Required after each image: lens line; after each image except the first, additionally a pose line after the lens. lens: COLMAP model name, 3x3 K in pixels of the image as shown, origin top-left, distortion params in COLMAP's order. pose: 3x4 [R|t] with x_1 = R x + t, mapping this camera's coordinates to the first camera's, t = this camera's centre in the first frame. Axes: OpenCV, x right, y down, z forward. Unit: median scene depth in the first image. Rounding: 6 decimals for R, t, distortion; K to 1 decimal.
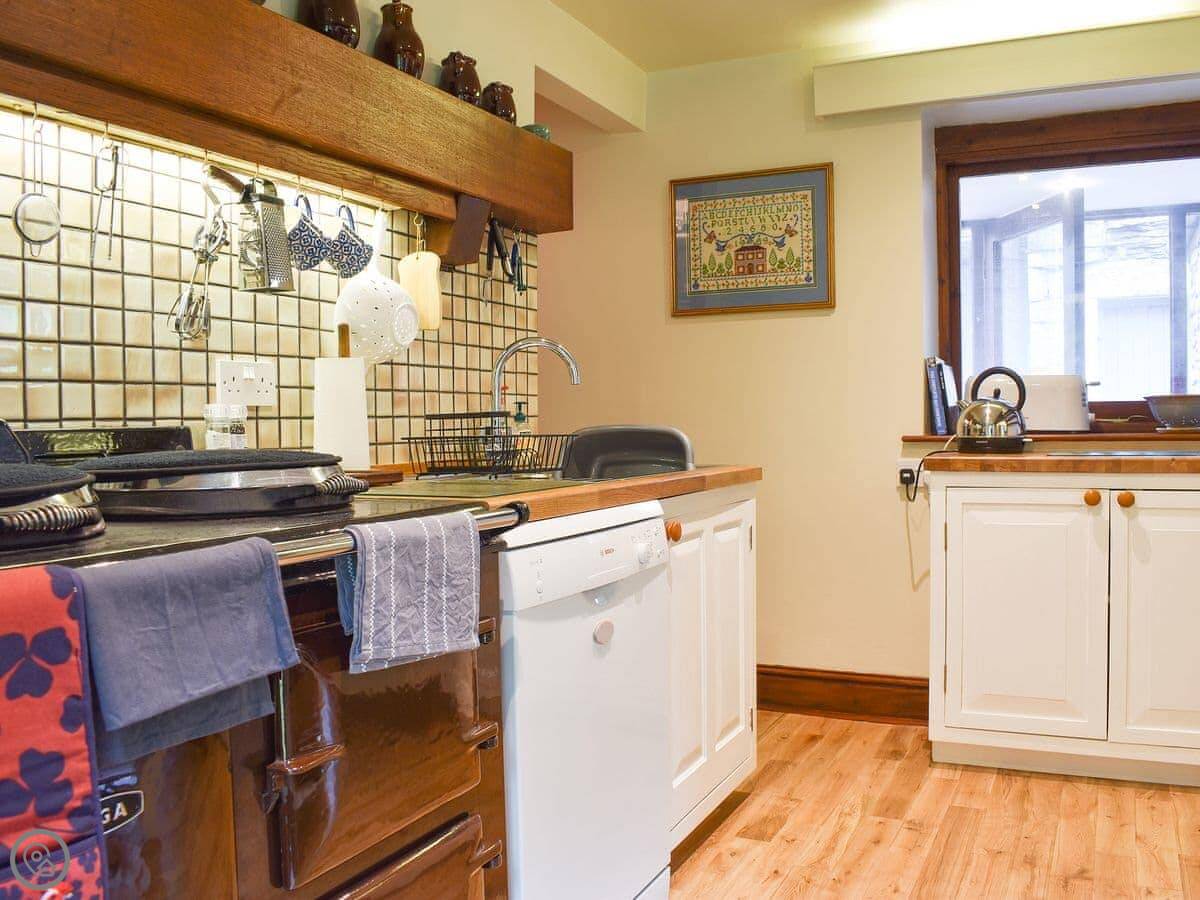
lens RADIAL K [[1046.3, 0, 600.0], [0, 1046.3, 450.0], [0, 0, 1]] dist [-0.092986, 0.005867]
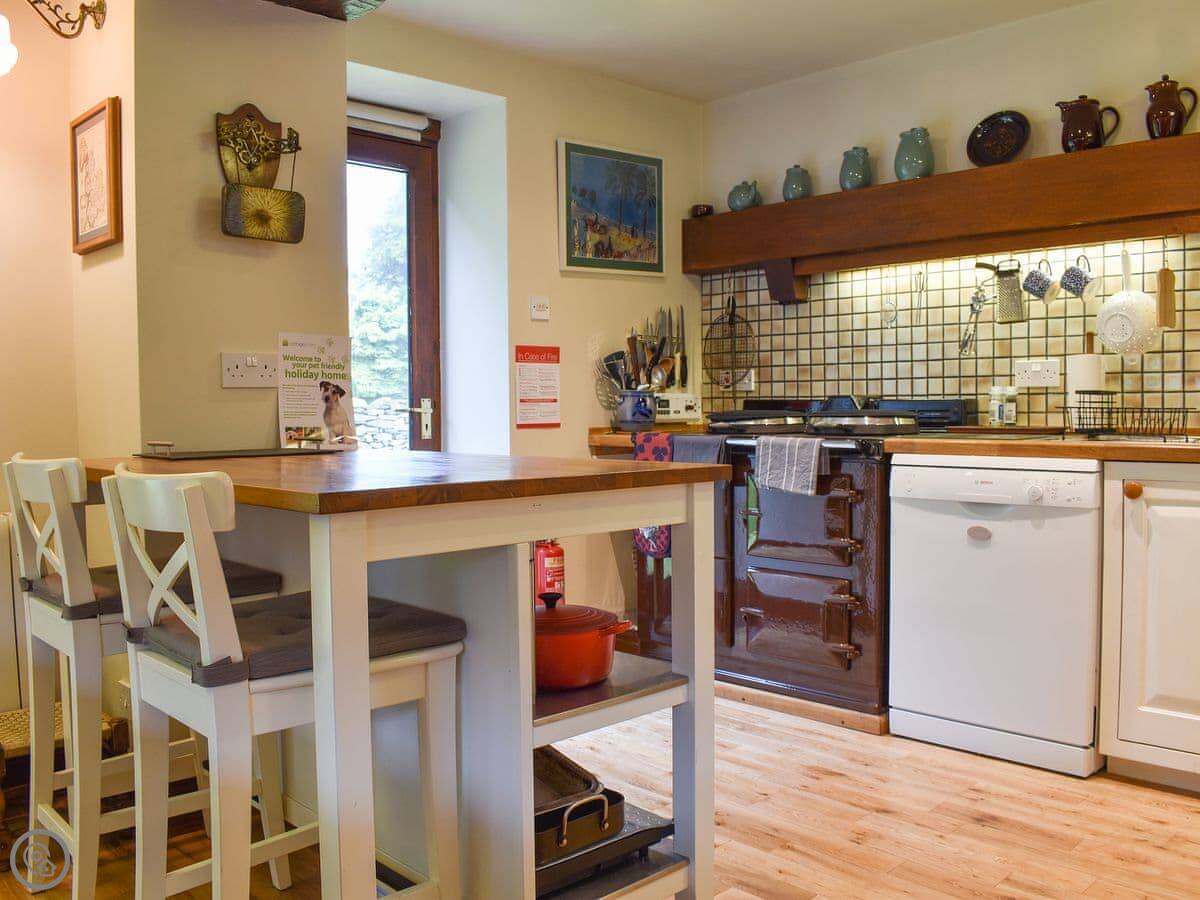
lens RADIAL K [[958.7, 0, 600.0], [0, 958.7, 450.0], [0, 0, 1]] dist [-0.146375, 0.004015]
pose [[-0.341531, 0.061673, -0.937845, 1.548445], [-0.008526, 0.997600, 0.068707, -0.042742], [0.939832, 0.031461, -0.340186, 0.964865]]
